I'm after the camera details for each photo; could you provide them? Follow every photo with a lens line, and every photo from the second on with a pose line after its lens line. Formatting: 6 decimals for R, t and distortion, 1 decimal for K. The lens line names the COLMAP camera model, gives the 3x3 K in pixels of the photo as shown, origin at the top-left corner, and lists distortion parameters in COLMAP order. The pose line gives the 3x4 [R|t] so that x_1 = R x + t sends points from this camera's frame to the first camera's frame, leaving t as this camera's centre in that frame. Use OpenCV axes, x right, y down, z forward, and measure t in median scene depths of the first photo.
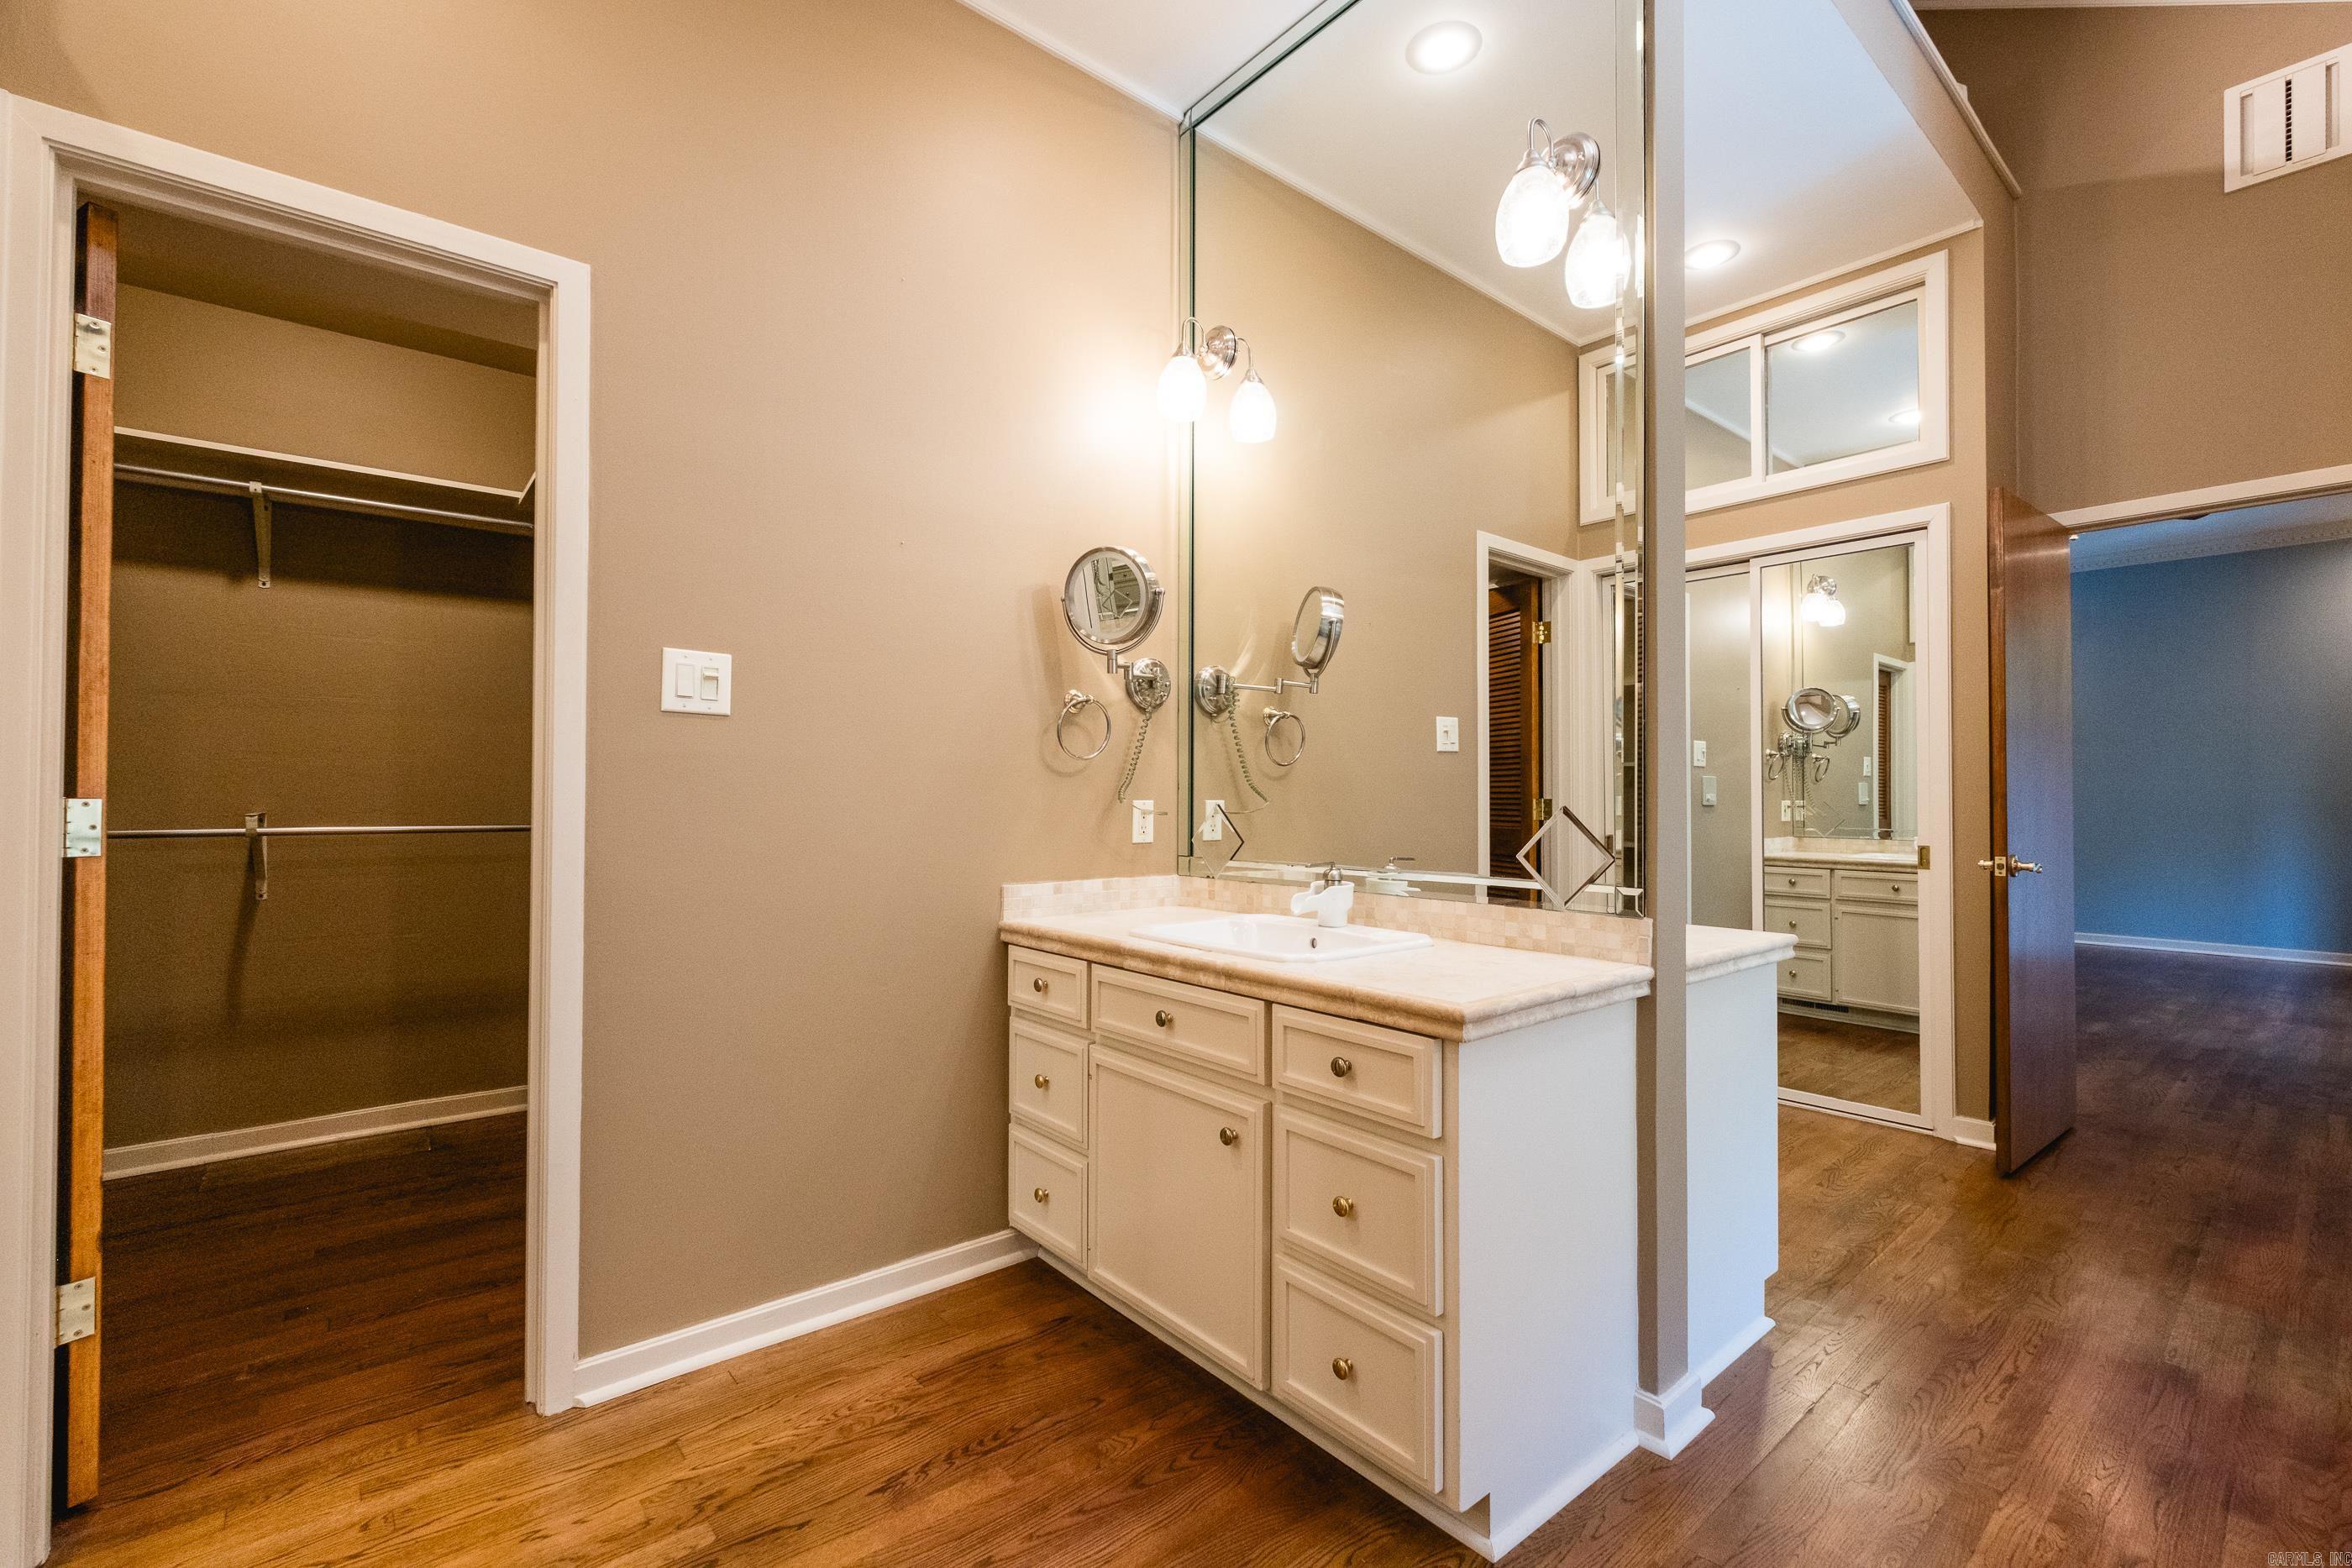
lens RADIAL K [[1004.4, 0, 1176.7], [0, 1004.4, 785.9], [0, 0, 1]] dist [0.011344, -0.009395]
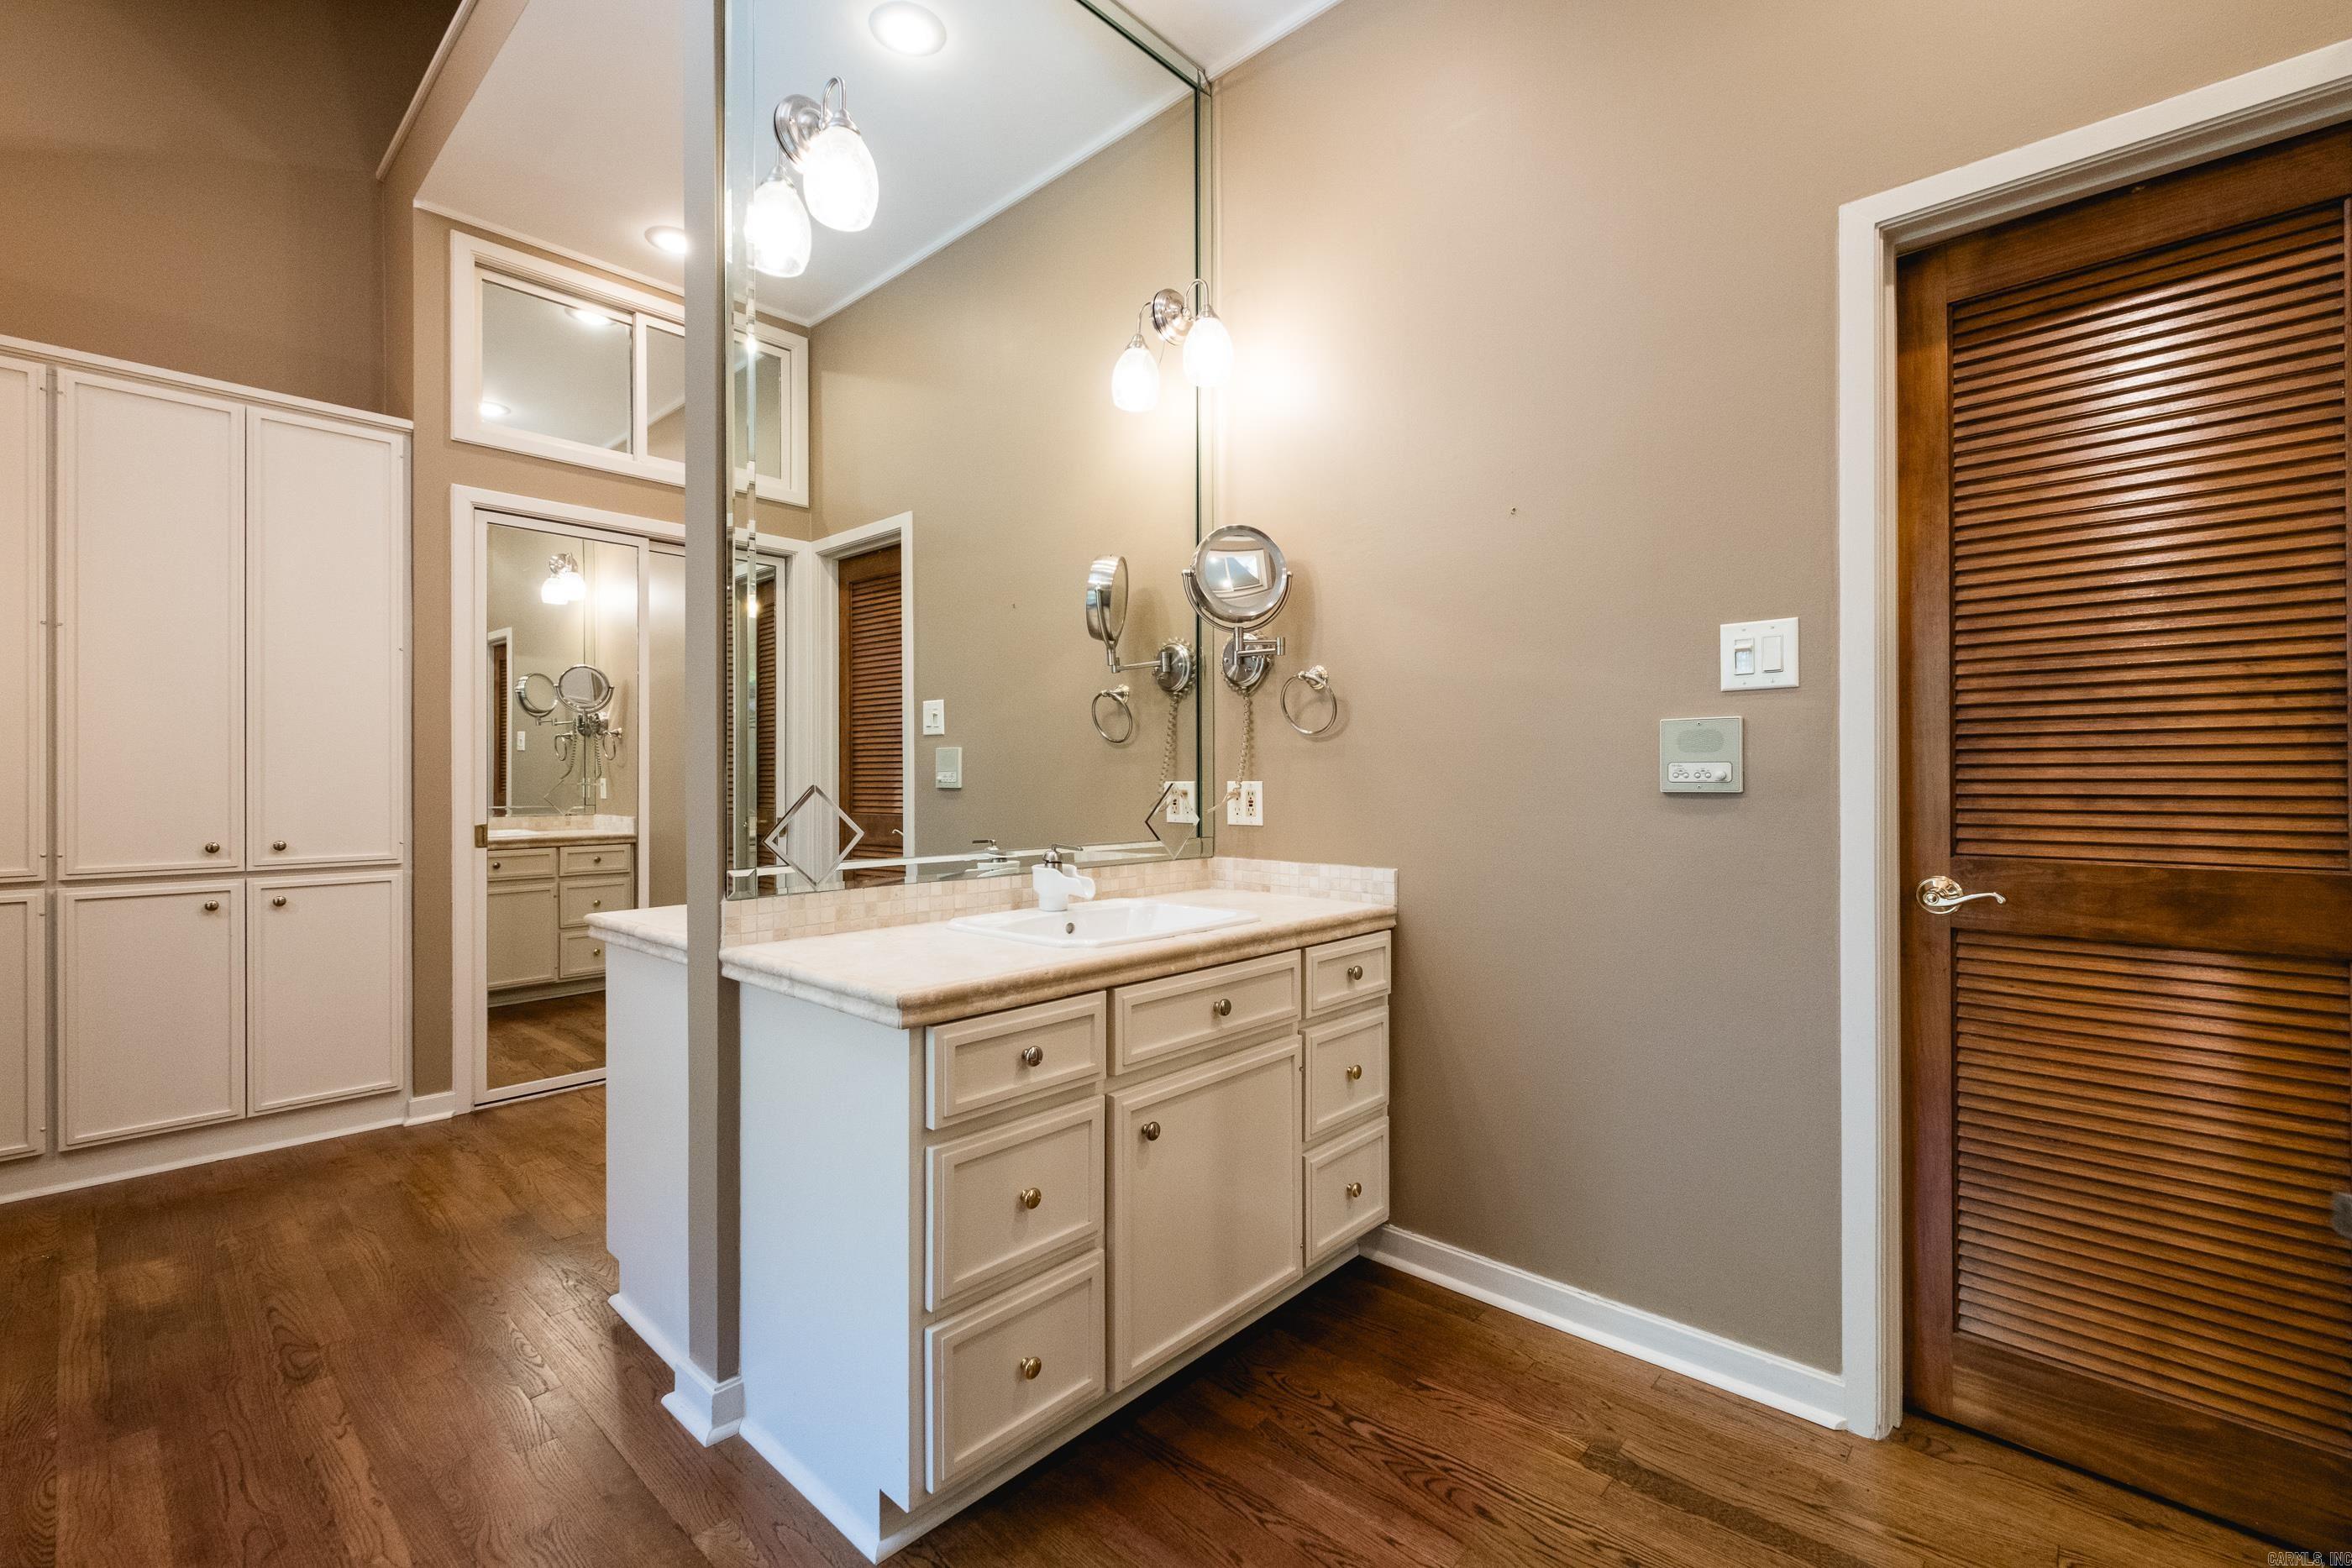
lens RADIAL K [[1016.5, 0, 1180.3], [0, 1016.5, 774.6], [0, 0, 1]] dist [0.000047, -0.000075]
pose [[-0.138189, 0.000234, 0.990406, -0.887076], [-0.010672, 0.999942, -0.001725, 0.011536], [-0.990348, -0.010808, -0.138178, 1.080156]]
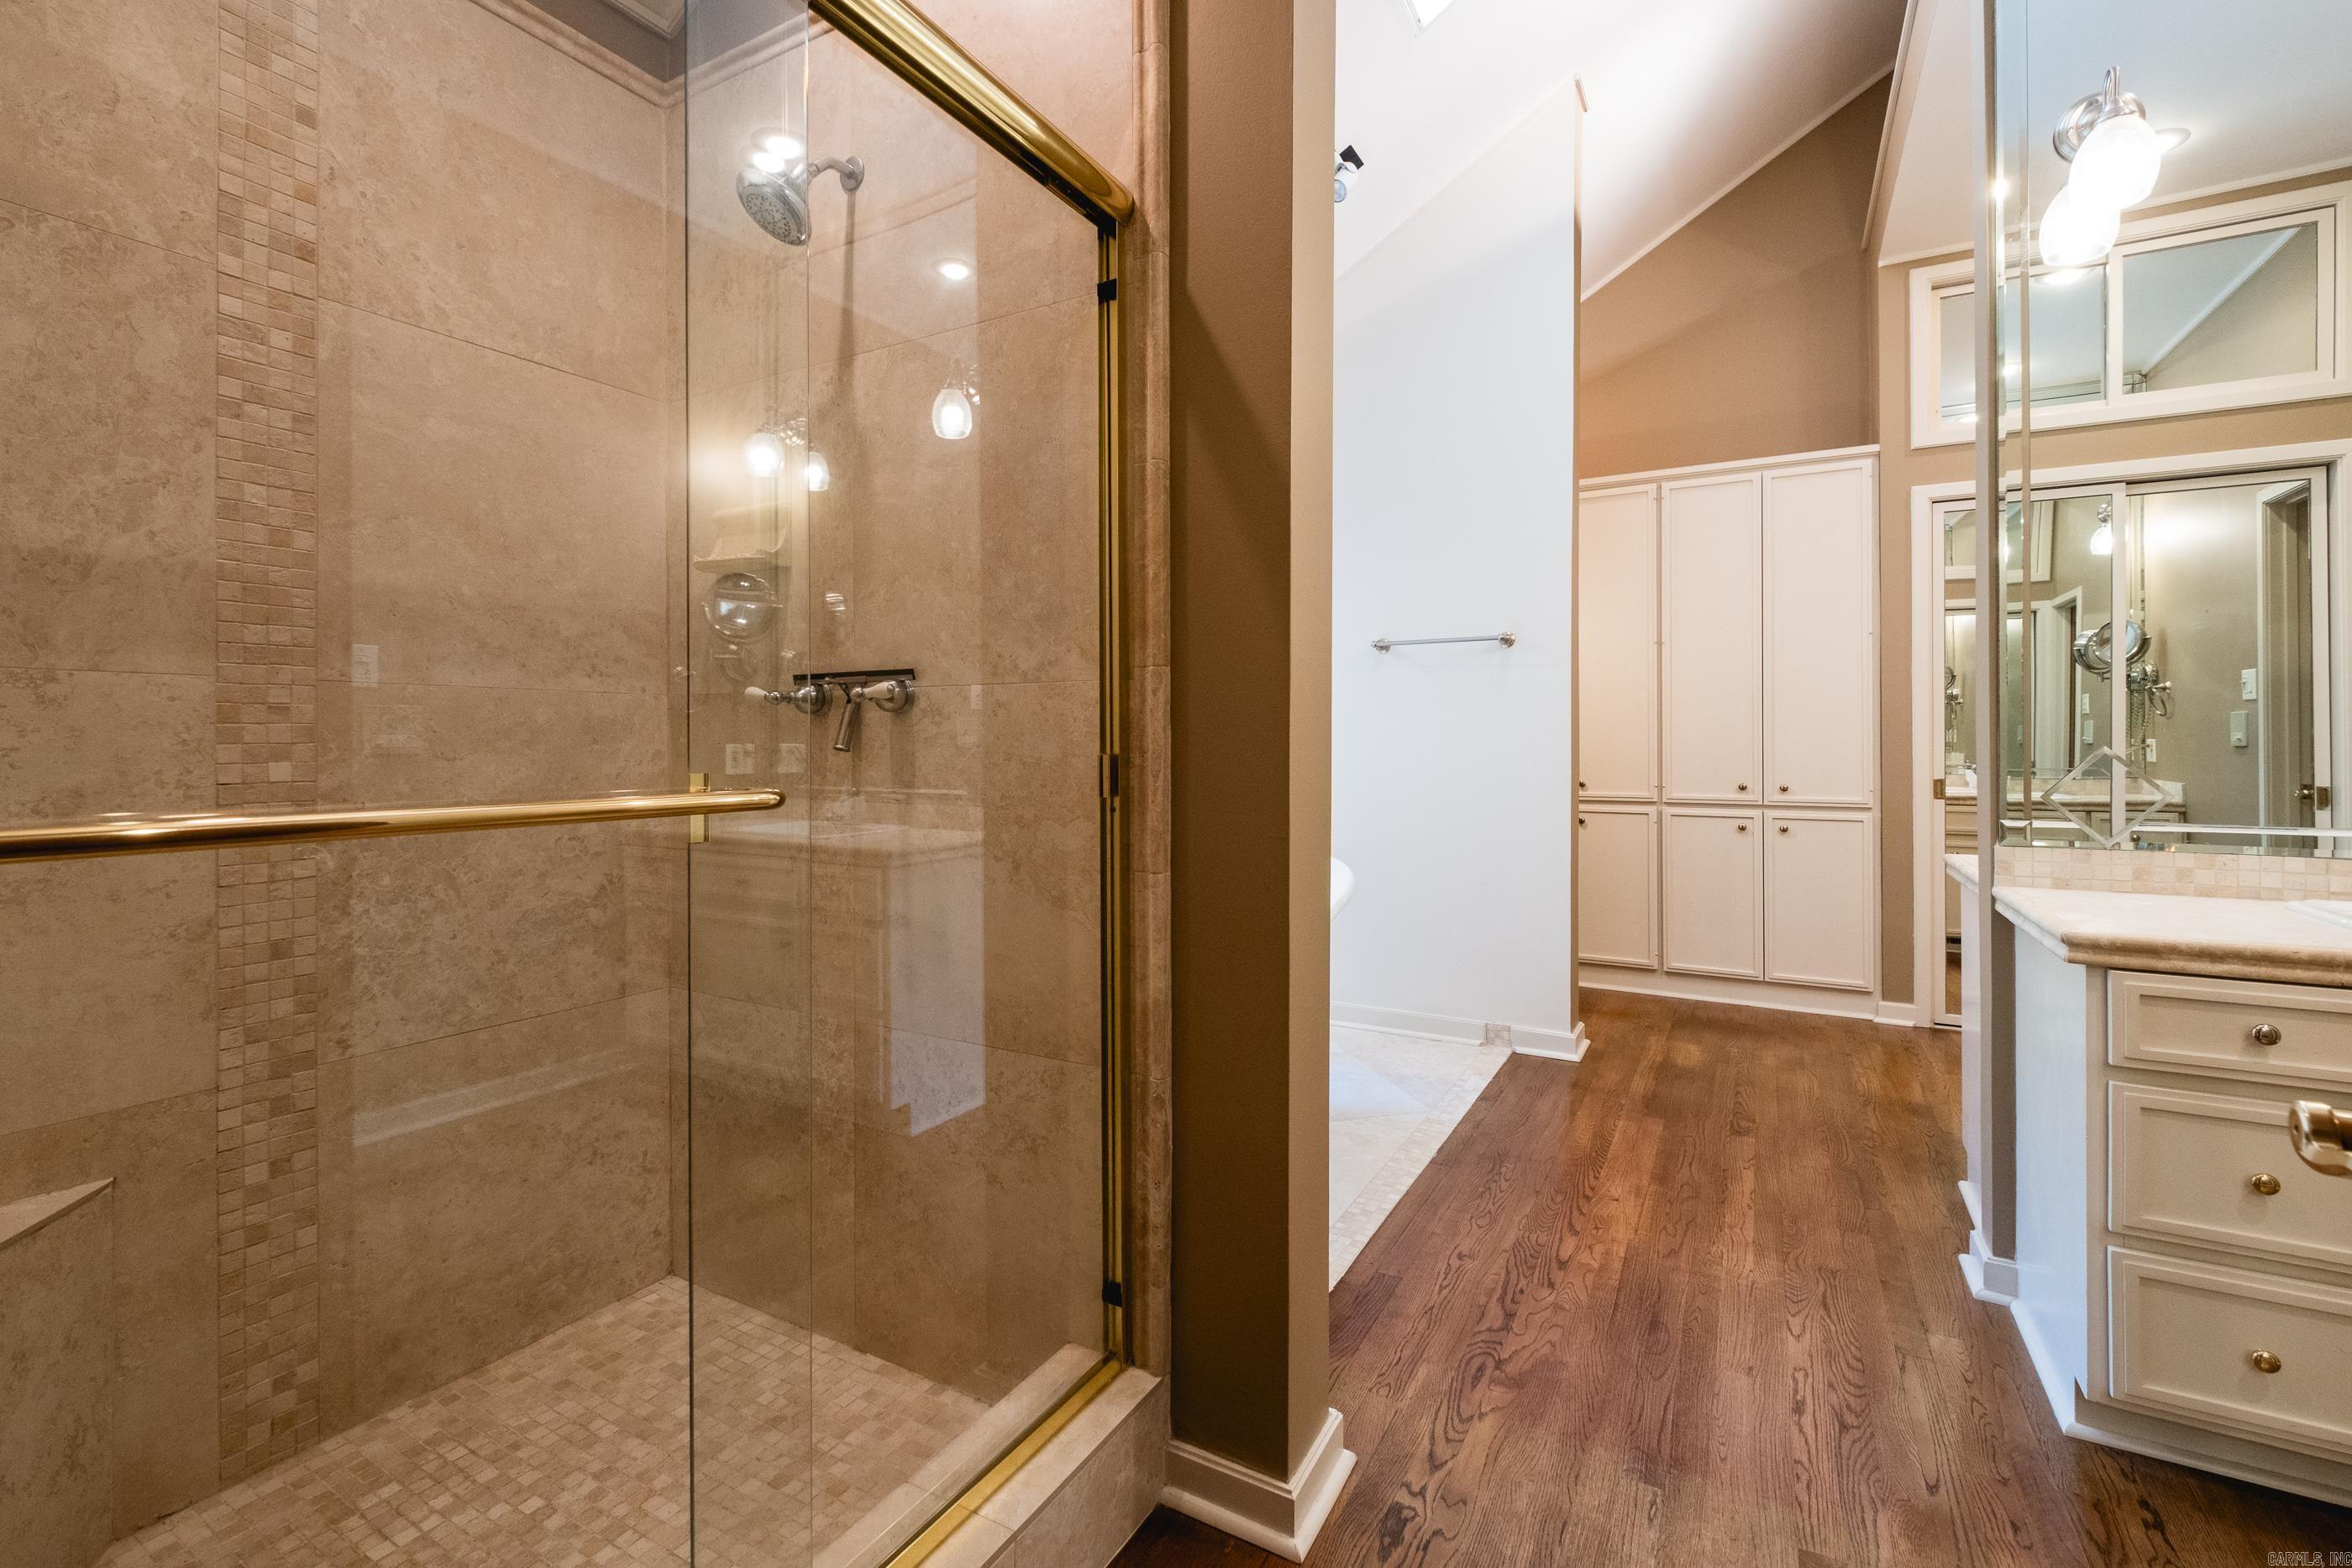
lens RADIAL K [[1035.6, 0, 1171.6], [0, 1035.6, 735.6], [0, 0, 1]] dist [0.007743, -0.000128]
pose [[0.936085, -0.004892, 0.351739, -1.099442], [0.001731, 0.999955, 0.009301, 0.001748], [-0.351768, -0.008098, 0.936052, 0.676747]]
